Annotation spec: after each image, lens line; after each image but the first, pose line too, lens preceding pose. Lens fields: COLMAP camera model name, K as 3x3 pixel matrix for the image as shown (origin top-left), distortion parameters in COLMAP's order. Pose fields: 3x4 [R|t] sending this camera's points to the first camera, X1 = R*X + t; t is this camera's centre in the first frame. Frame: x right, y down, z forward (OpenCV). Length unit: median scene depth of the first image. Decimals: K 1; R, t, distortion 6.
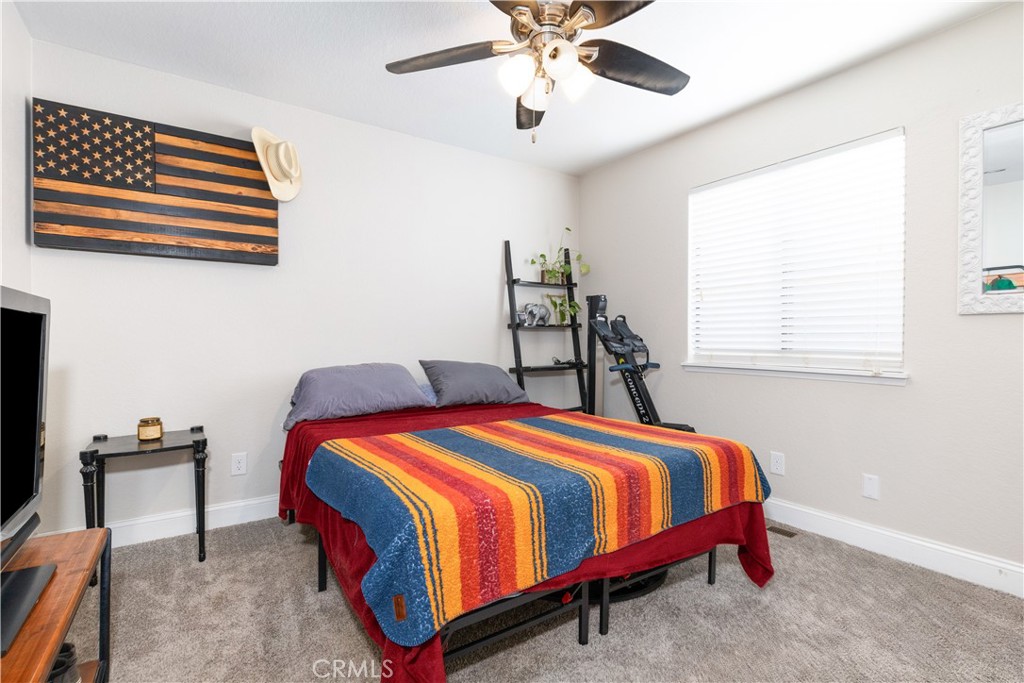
lens RADIAL K [[468.9, 0, 491.9], [0, 468.9, 338.4], [0, 0, 1]] dist [0.000528, 0.000038]
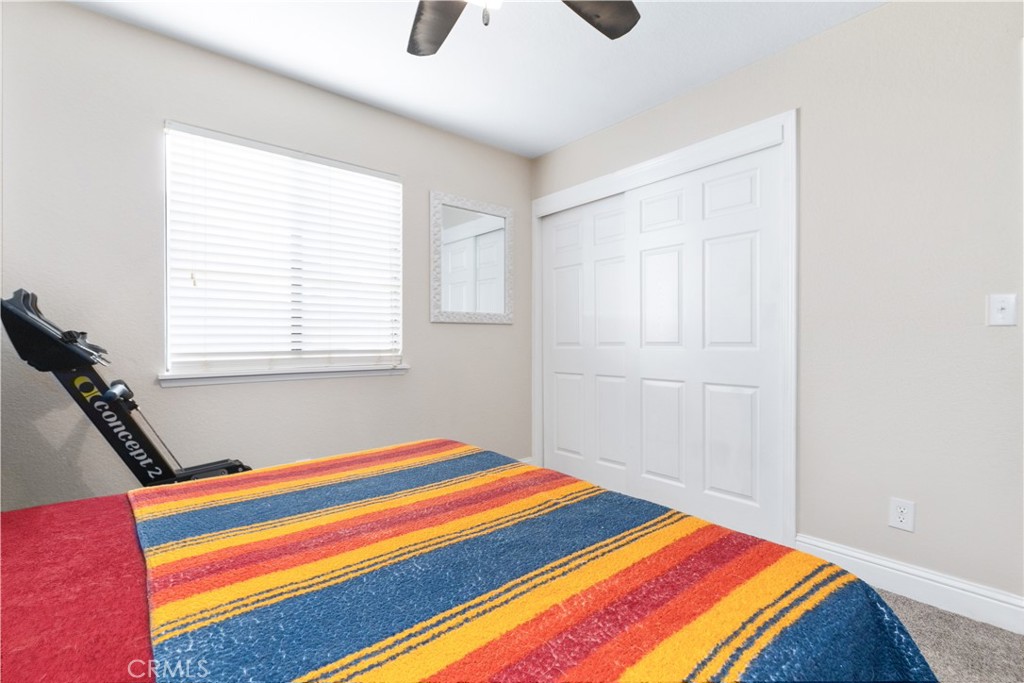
lens RADIAL K [[468.9, 0, 491.9], [0, 468.9, 338.4], [0, 0, 1]] dist [0.000528, 0.000038]
pose [[-0.114733, 0.003527, 0.993390, -0.452804], [0.003187, 0.999990, -0.003182, 0.004776], [-0.993391, 0.002801, -0.114743, 0.905312]]
